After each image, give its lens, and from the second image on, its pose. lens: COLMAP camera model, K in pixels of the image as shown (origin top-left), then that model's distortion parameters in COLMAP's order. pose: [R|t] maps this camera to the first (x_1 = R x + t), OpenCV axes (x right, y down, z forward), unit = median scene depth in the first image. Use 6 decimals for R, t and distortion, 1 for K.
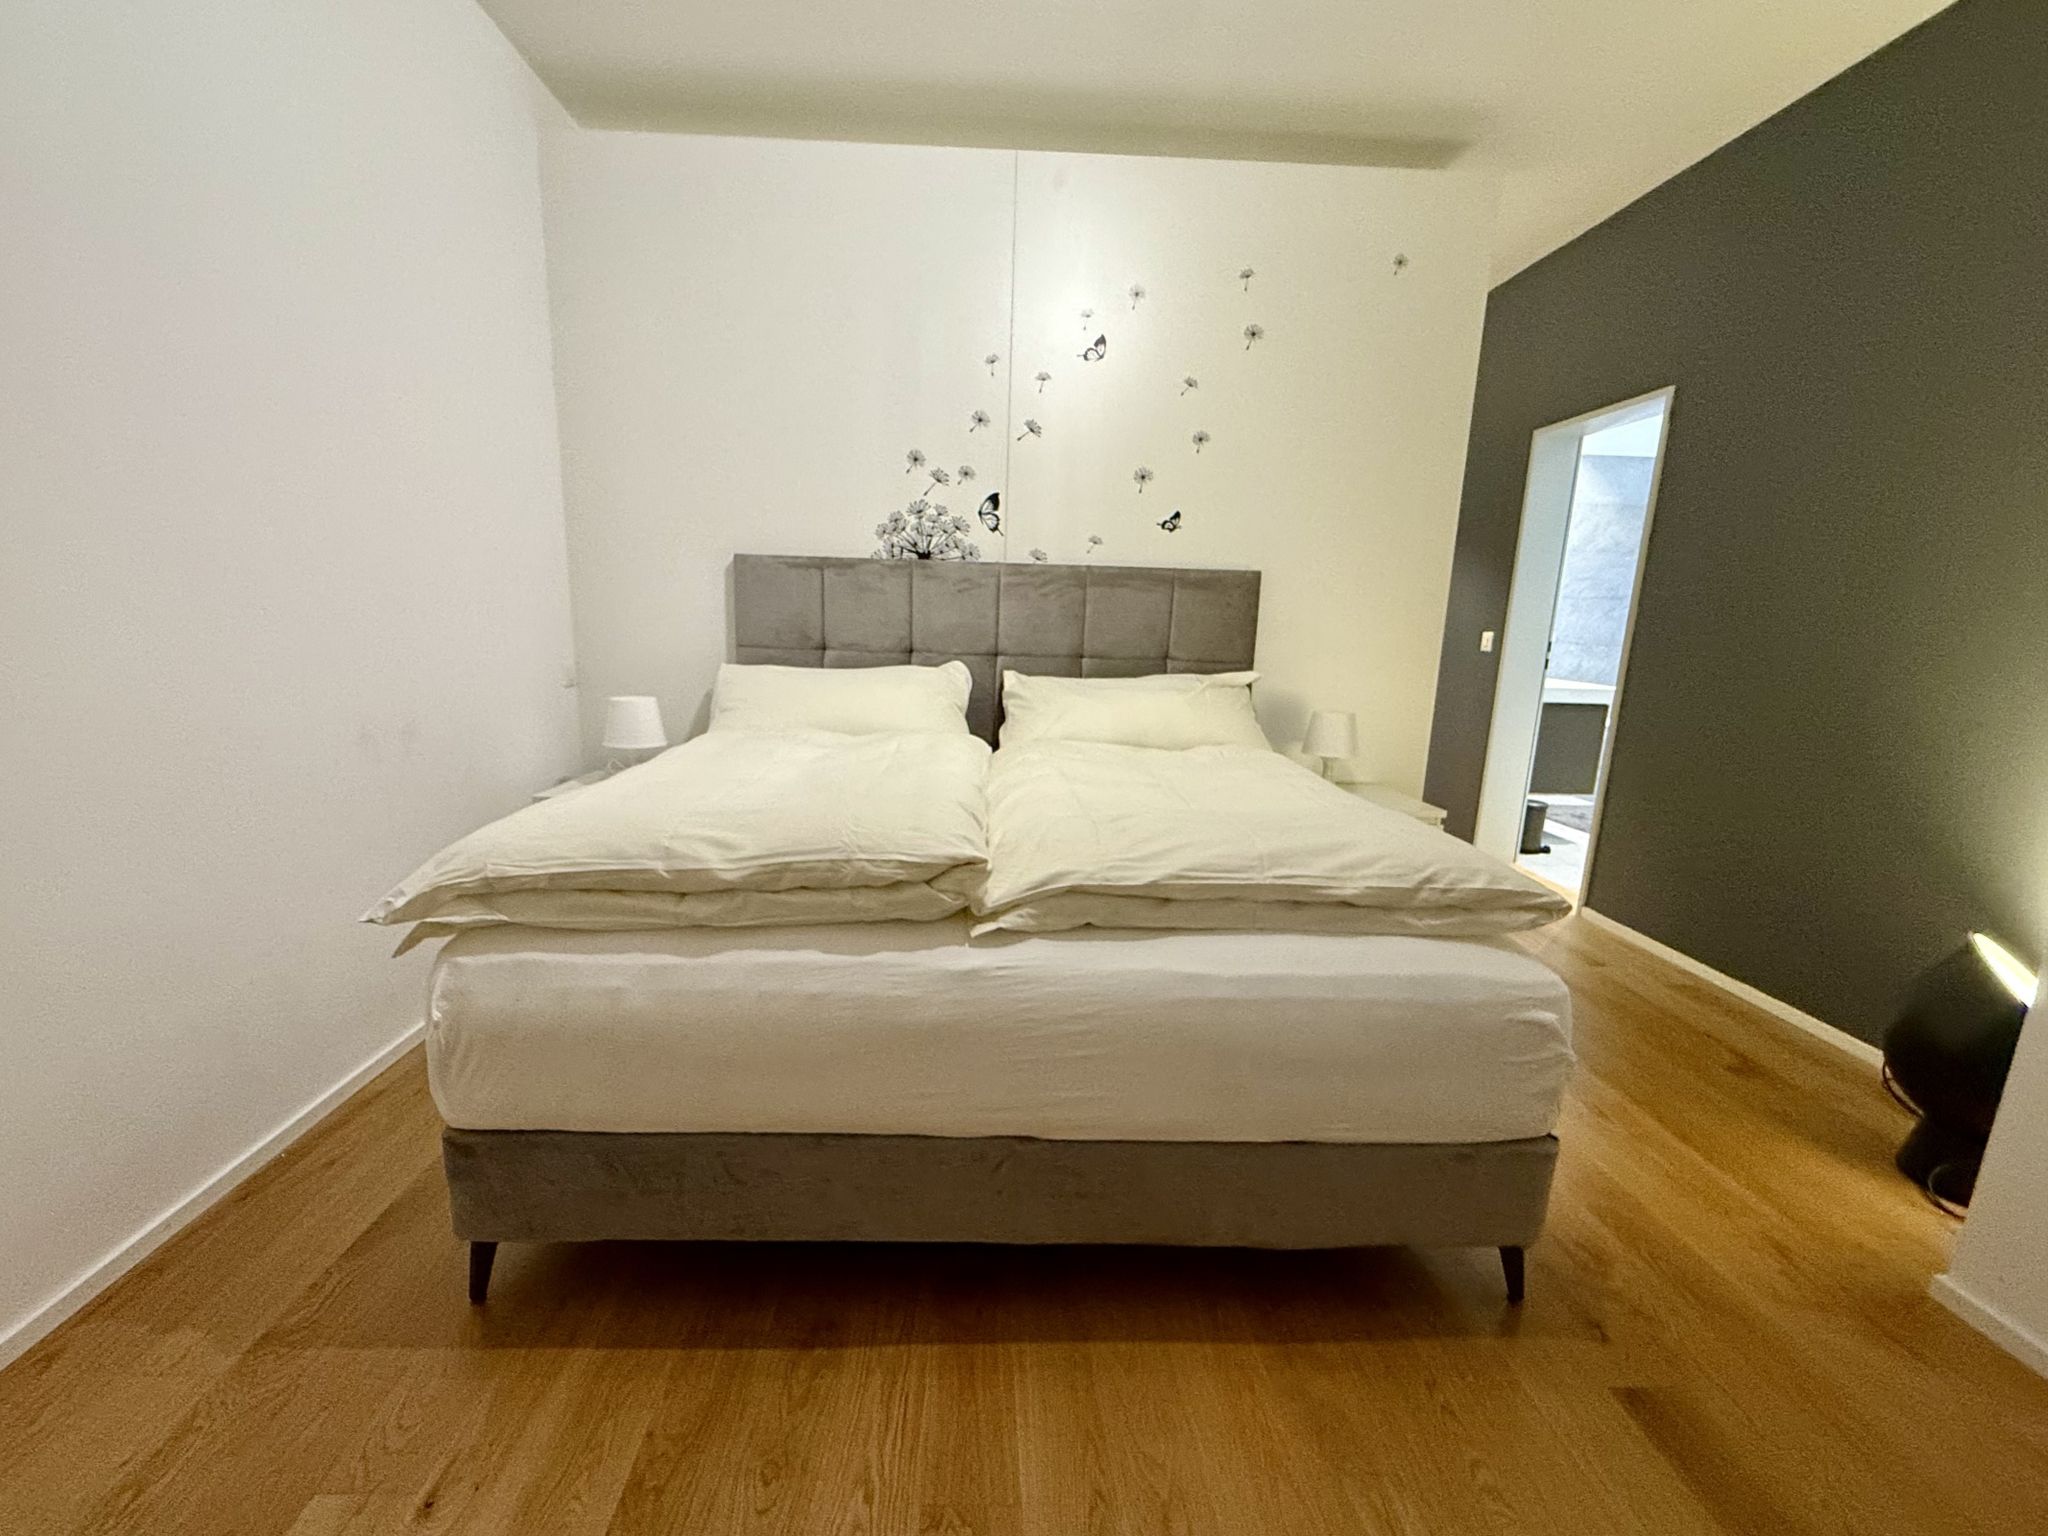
lens RADIAL K [[816.0, 0, 994.6], [0, 816.0, 755.4], [0, 0, 1]] dist [0.000956, -0.000126]
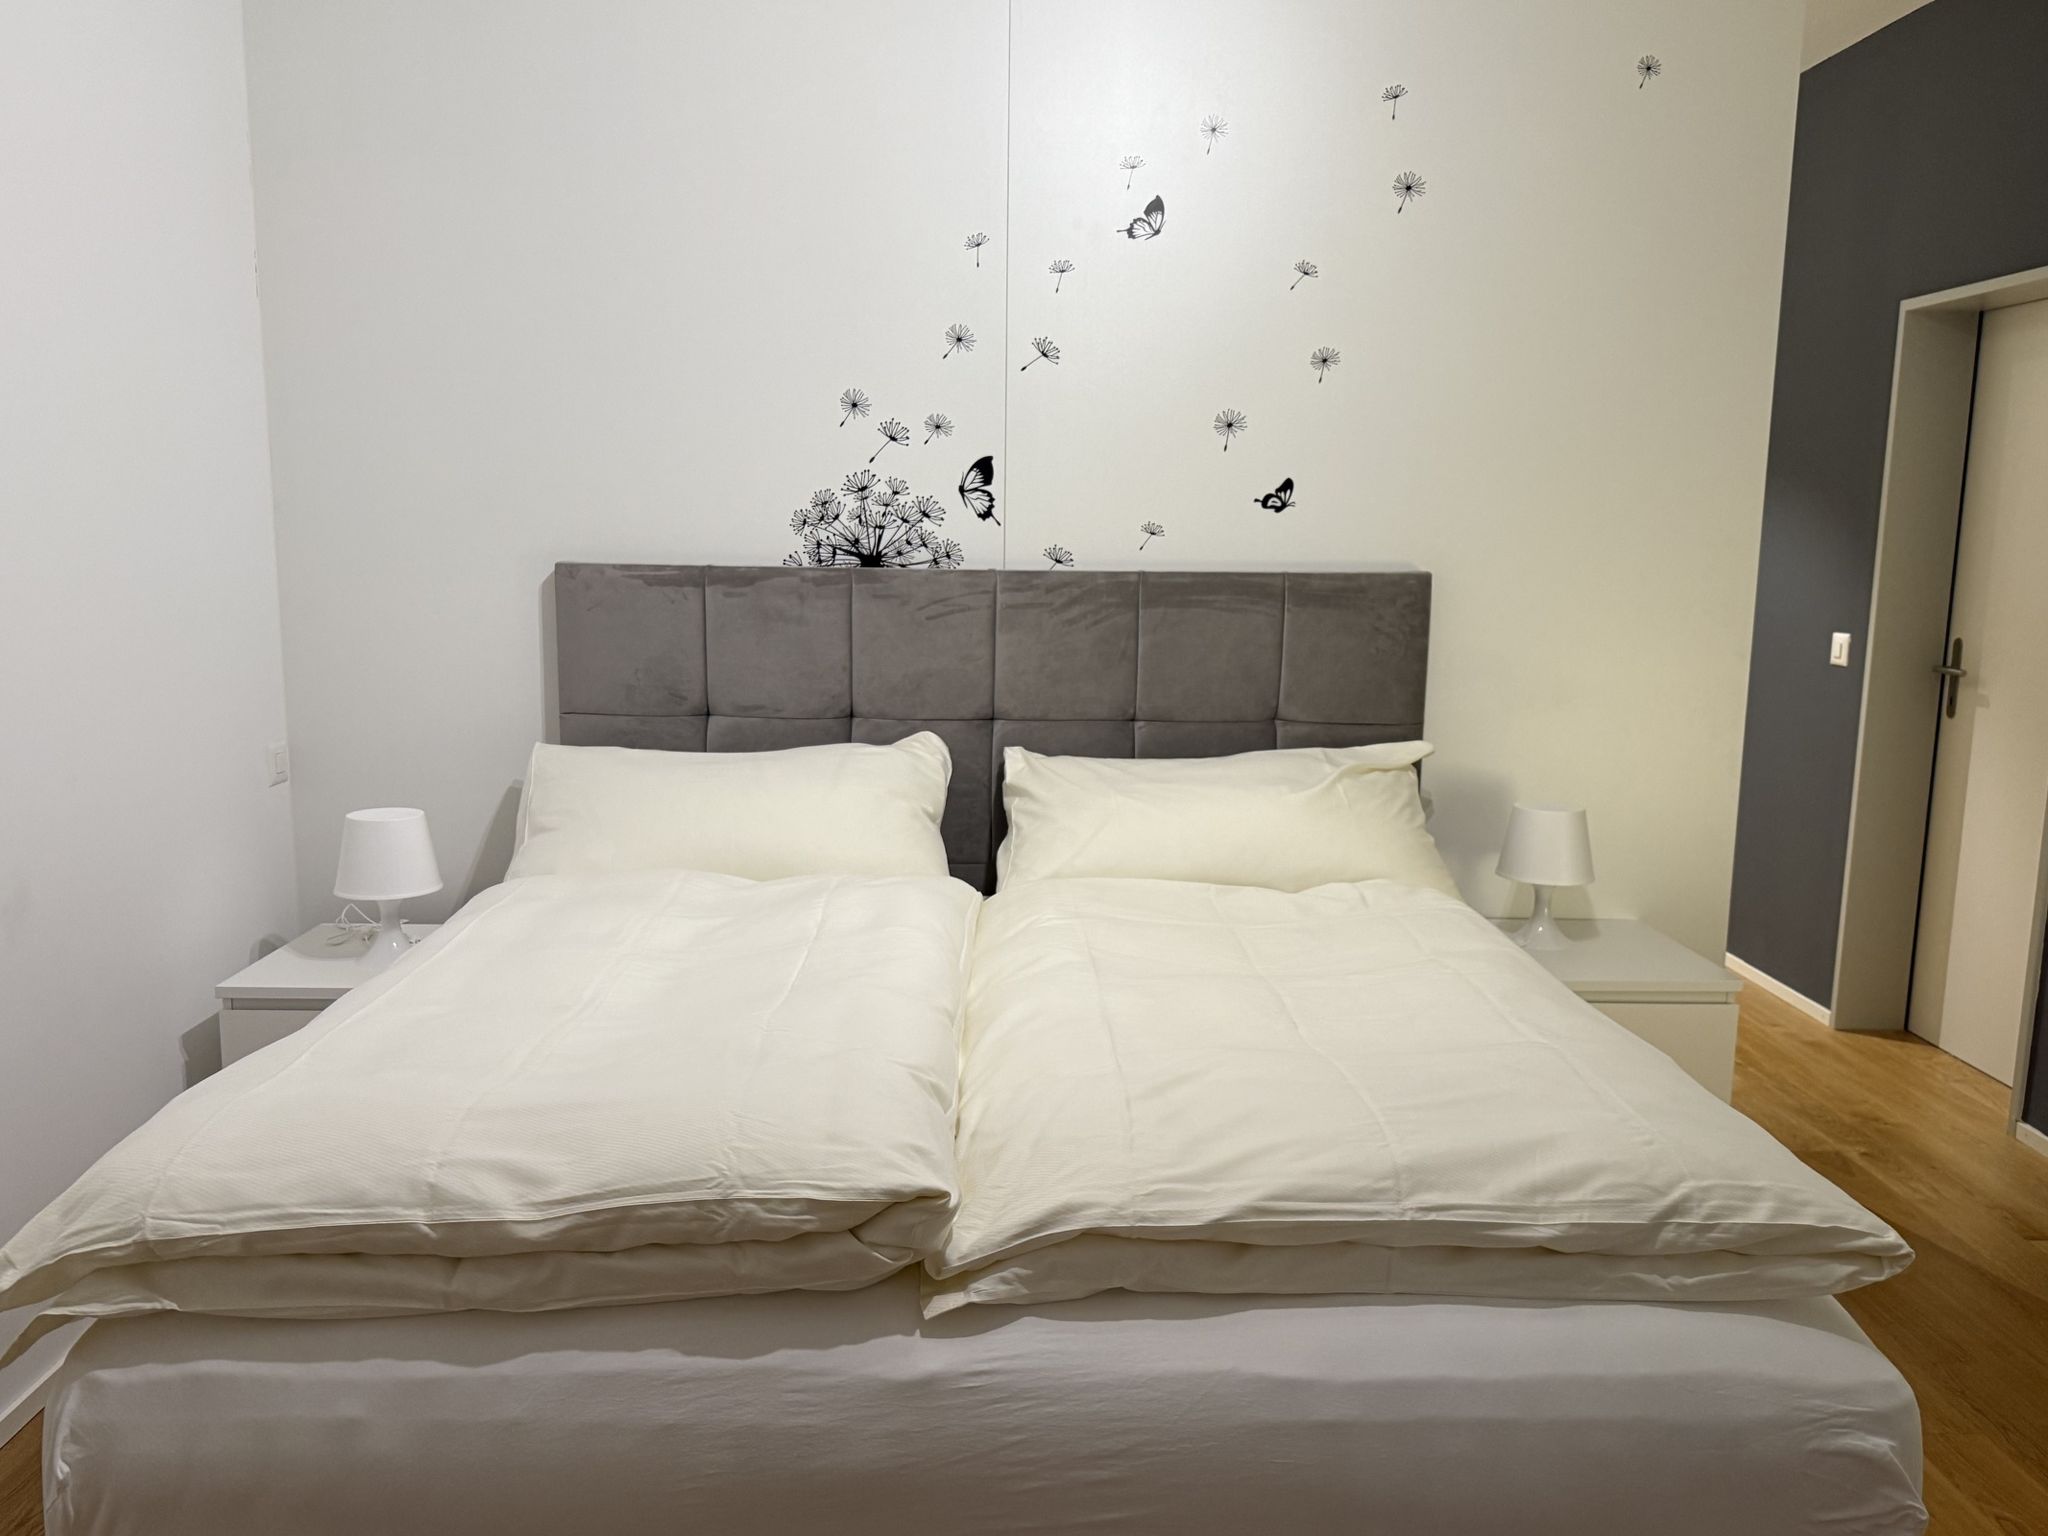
lens RADIAL K [[1429.3, 0, 1005.9], [0, 1429.3, 671.3], [0, 0, 1]] dist [0.052217, -0.050170]
pose [[0.999806, -0.014221, -0.013603, 0.030659], [0.013521, 0.998646, -0.050237, -0.118358], [0.014299, 0.050044, 0.998645, -0.062847]]
